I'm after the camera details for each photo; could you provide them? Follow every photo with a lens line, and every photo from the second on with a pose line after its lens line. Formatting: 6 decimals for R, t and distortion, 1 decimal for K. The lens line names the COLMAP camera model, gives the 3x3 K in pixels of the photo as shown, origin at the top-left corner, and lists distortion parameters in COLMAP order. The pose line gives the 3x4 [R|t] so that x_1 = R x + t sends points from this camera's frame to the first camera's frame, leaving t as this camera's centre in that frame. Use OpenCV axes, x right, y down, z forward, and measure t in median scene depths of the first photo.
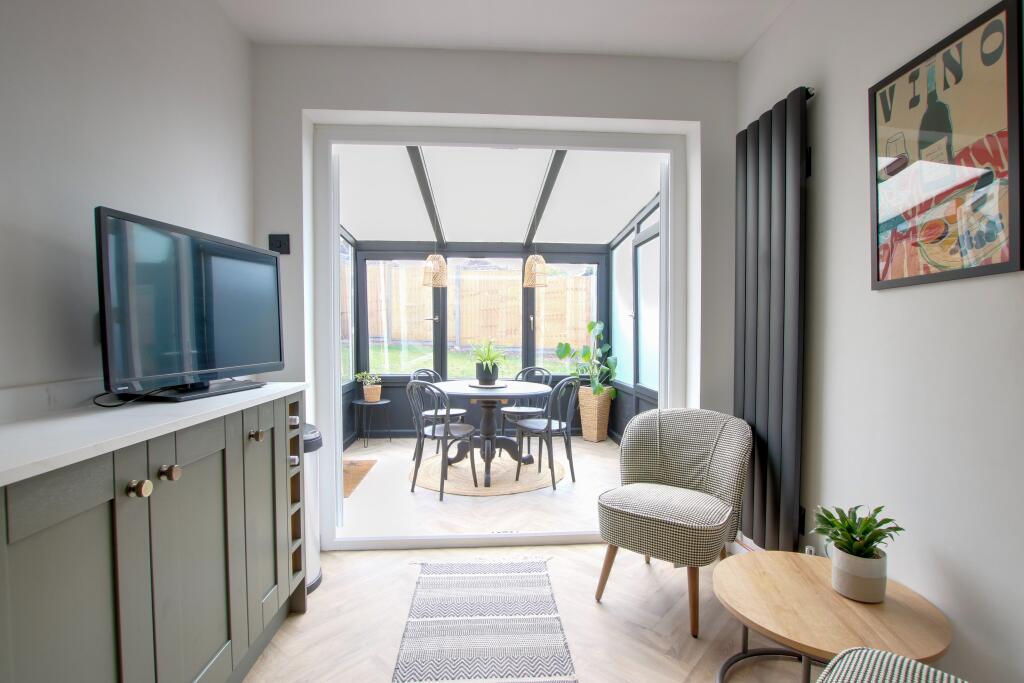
lens RADIAL K [[483.6, 0, 509.2], [0, 483.6, 344.7], [0, 0, 1]] dist [-0.034371, 0.000017]
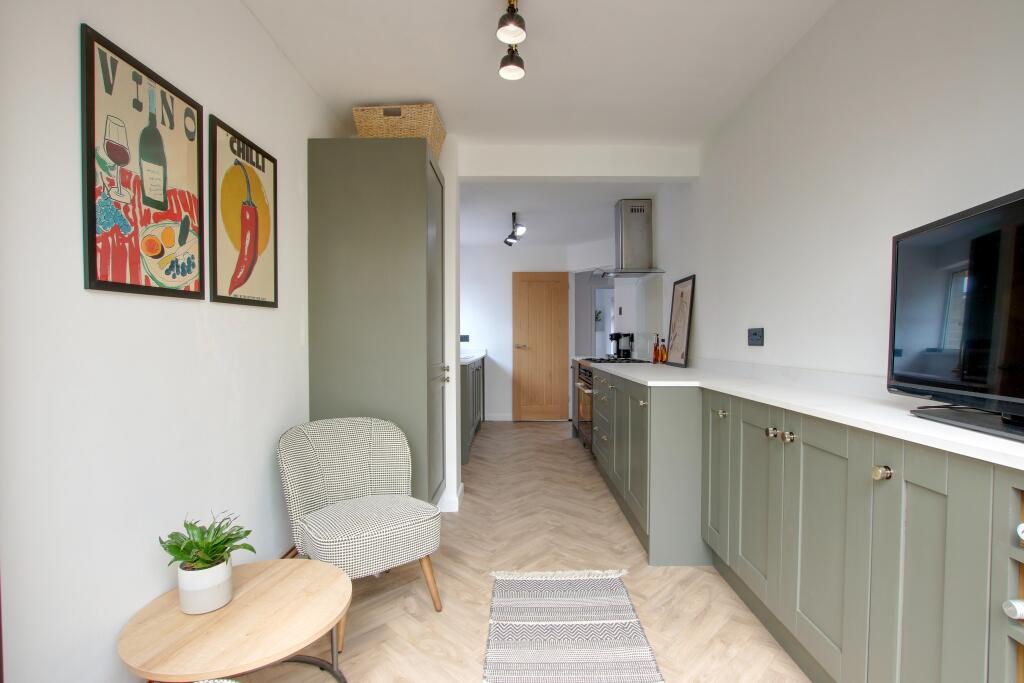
lens RADIAL K [[483.6, 0, 513.2], [0, 483.6, 343.4], [0, 0, 1]] dist [-0.034371, 0.000017]
pose [[-0.997714, -0.018038, 0.065132, 0.011898], [-0.015835, 0.999290, 0.034187, -0.061493], [-0.065702, 0.033077, -0.997291, 1.710348]]
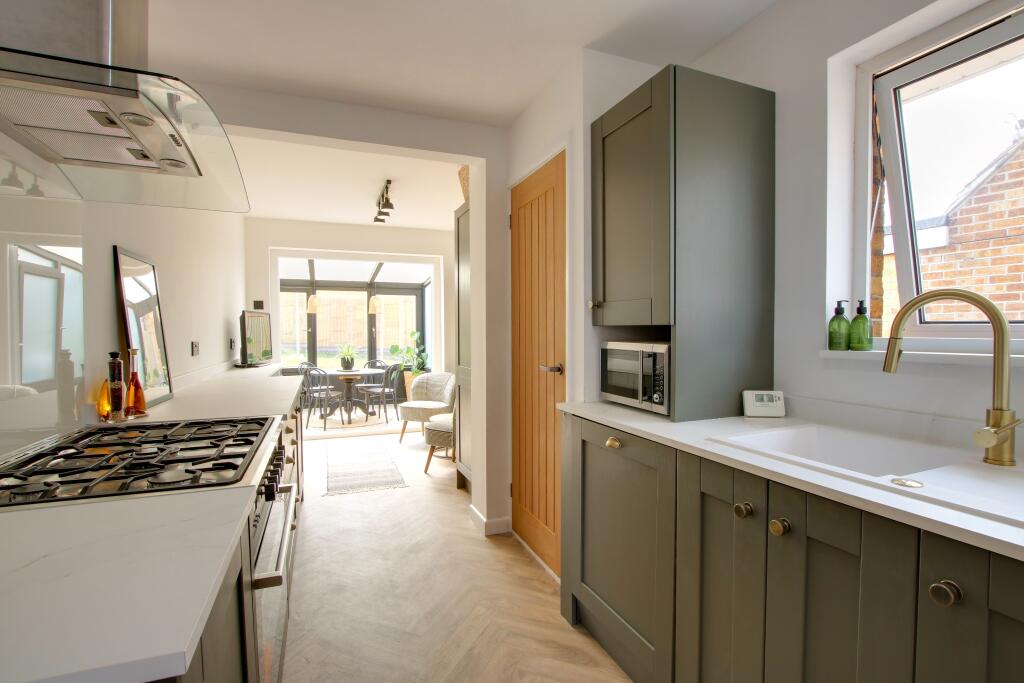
lens RADIAL K [[483.6, 0, 506.2], [0, 483.6, 343.3], [0, 0, 1]] dist [-0.034371, 0.000017]
pose [[0.953271, -0.012276, 0.301867, -0.021766], [0.012842, 0.999918, 0.000110, -0.005946], [-0.301843, 0.003772, 0.953350, -0.765567]]
